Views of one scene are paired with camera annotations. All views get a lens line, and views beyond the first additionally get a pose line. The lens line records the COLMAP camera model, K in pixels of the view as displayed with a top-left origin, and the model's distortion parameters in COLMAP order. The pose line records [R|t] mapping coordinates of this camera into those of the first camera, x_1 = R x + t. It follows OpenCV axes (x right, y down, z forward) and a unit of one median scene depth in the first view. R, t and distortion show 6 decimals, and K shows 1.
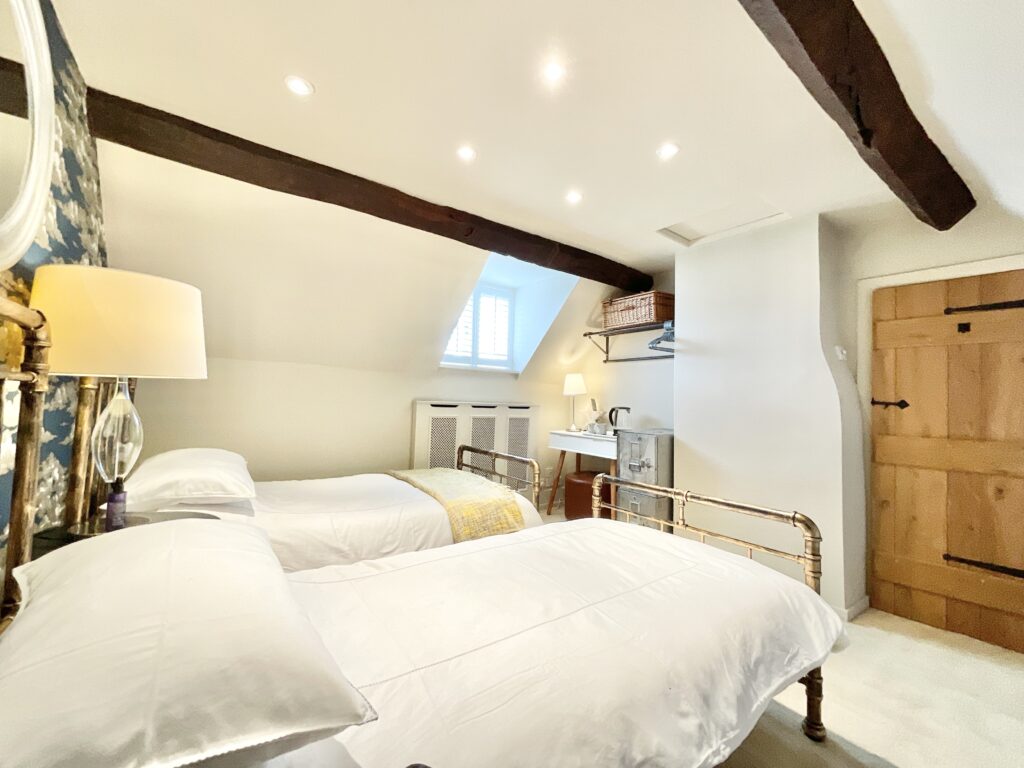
lens RADIAL K [[419.5, 0, 512.0], [0, 419.5, 384.0], [0, 0, 1]] dist [0.001112, 0.000166]
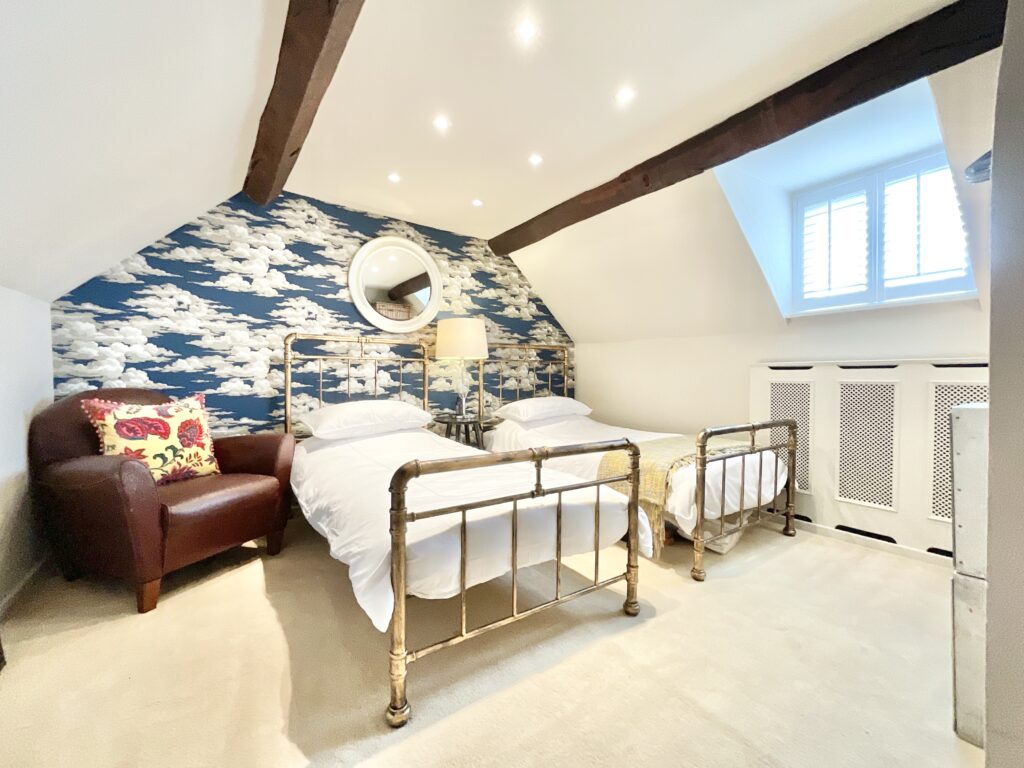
lens RADIAL K [[419.5, 0, 512.0], [0, 419.5, 384.0], [0, 0, 1]] dist [0.001112, 0.000166]
pose [[-0.027353, 0.013050, -0.999541, 0.708281], [0.070183, 0.997472, 0.011102, 0.043101], [0.997159, -0.069847, -0.028200, 0.596906]]
